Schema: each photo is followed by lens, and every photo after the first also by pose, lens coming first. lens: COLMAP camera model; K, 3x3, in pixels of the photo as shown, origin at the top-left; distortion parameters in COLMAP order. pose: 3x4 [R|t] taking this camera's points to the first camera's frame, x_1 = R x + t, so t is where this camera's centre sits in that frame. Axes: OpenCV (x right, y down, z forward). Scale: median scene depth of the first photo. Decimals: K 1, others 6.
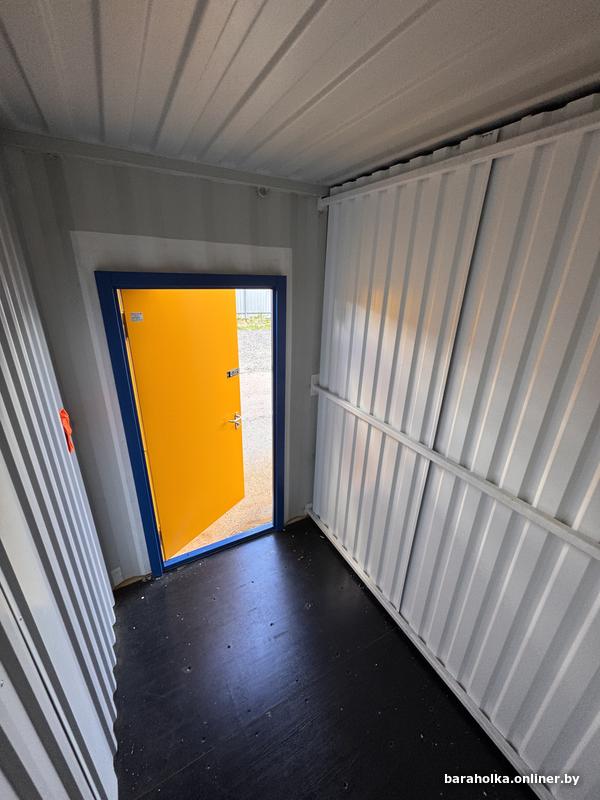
lens RADIAL K [[319.8, 0, 297.5], [0, 319.8, 393.8], [0, 0, 1]] dist [0.002271, 0.000360]
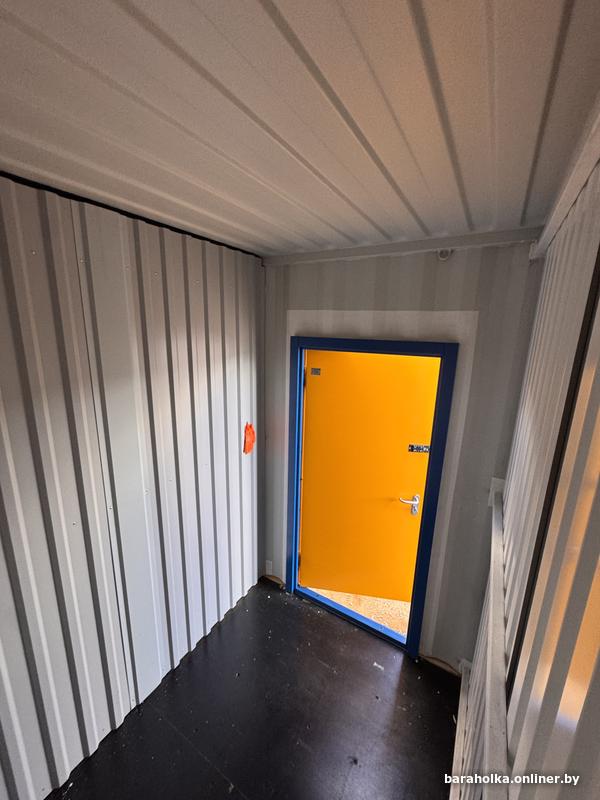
lens RADIAL K [[319.8, 0, 296.2], [0, 319.8, 404.3], [0, 0, 1]] dist [0.002271, 0.000360]
pose [[0.497894, 0.177889, -0.848798, 0.520094], [-0.327493, 0.944835, 0.005913, -0.093044], [0.803026, 0.275031, 0.528685, 0.290436]]
